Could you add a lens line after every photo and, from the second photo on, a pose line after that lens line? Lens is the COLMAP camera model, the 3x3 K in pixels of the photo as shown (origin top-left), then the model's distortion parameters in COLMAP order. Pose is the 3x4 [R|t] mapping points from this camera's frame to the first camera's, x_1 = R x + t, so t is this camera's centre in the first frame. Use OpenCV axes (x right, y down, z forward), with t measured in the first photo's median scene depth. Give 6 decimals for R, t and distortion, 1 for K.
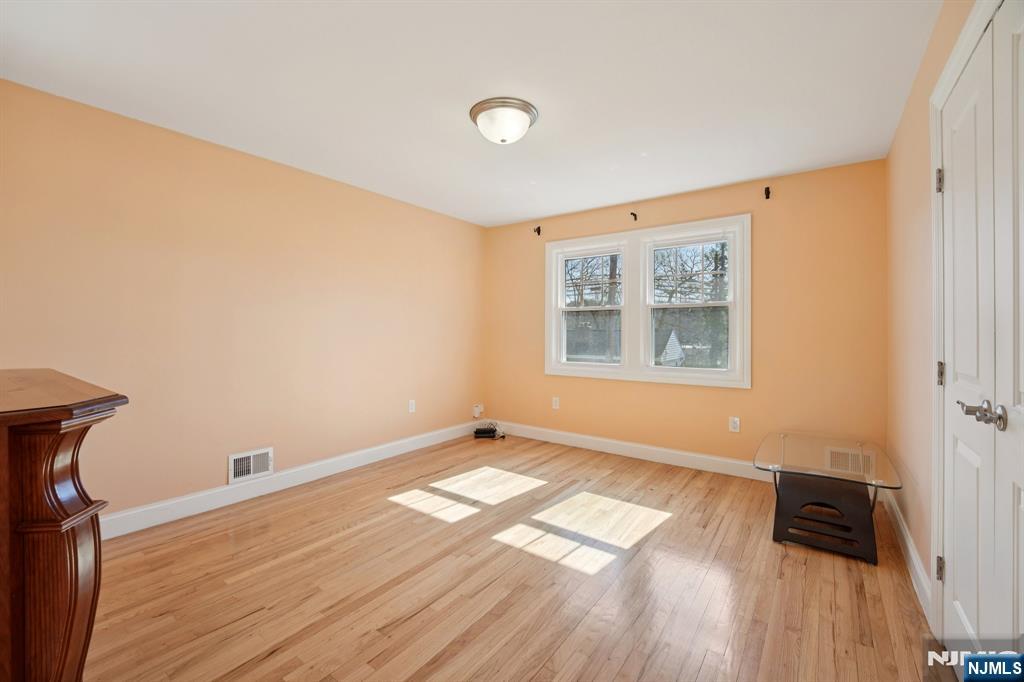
lens RADIAL K [[422.8, 0, 504.6], [0, 422.8, 333.9], [0, 0, 1]] dist [-0.001460, -0.007550]
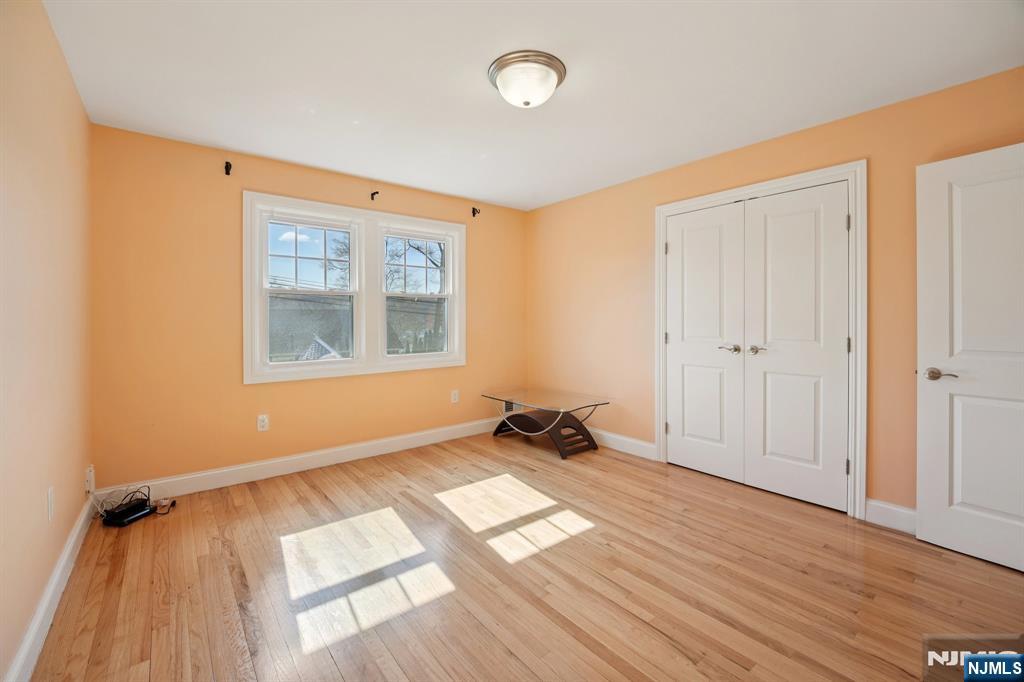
lens RADIAL K [[434.5, 0, 493.3], [0, 434.5, 321.1], [0, 0, 1]] dist [-0.001877, -0.002533]
pose [[0.276214, -0.010606, 0.961038, -0.707536], [0.015369, 0.999860, 0.006617, -0.006444], [-0.960973, 0.012942, 0.276339, 0.643089]]
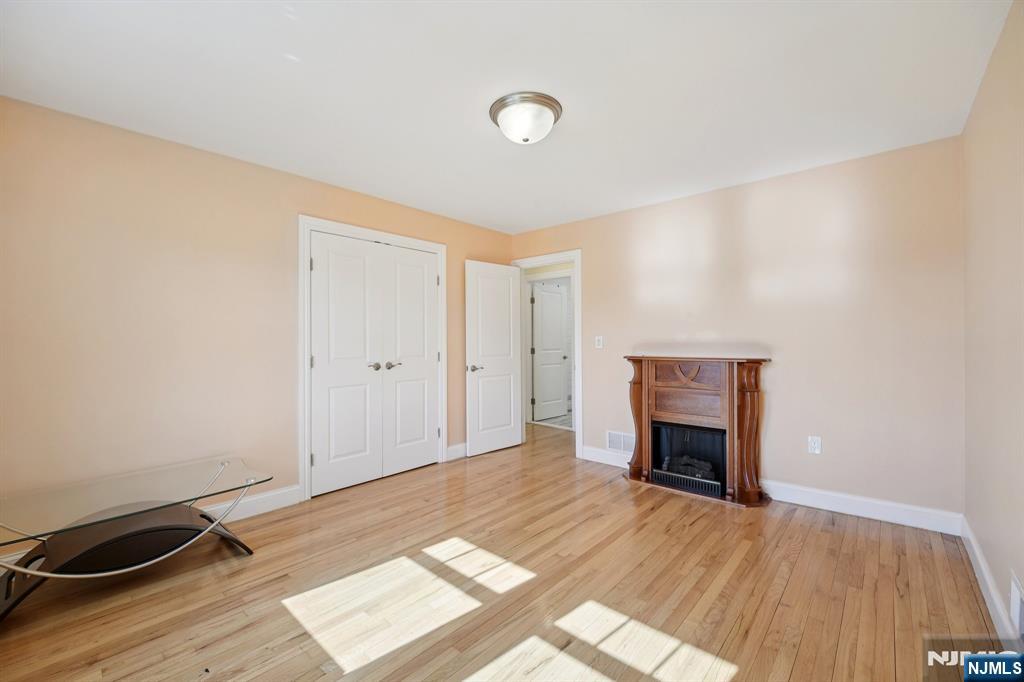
lens RADIAL K [[422.8, 0, 522.1], [0, 422.8, 341.6], [0, 0, 1]] dist [-0.001460, -0.007550]
pose [[-0.997521, -0.001324, 0.070357, -0.050463], [0.000184, 0.999770, 0.021424, -0.021356], [-0.070369, 0.021384, -0.997292, 1.531006]]
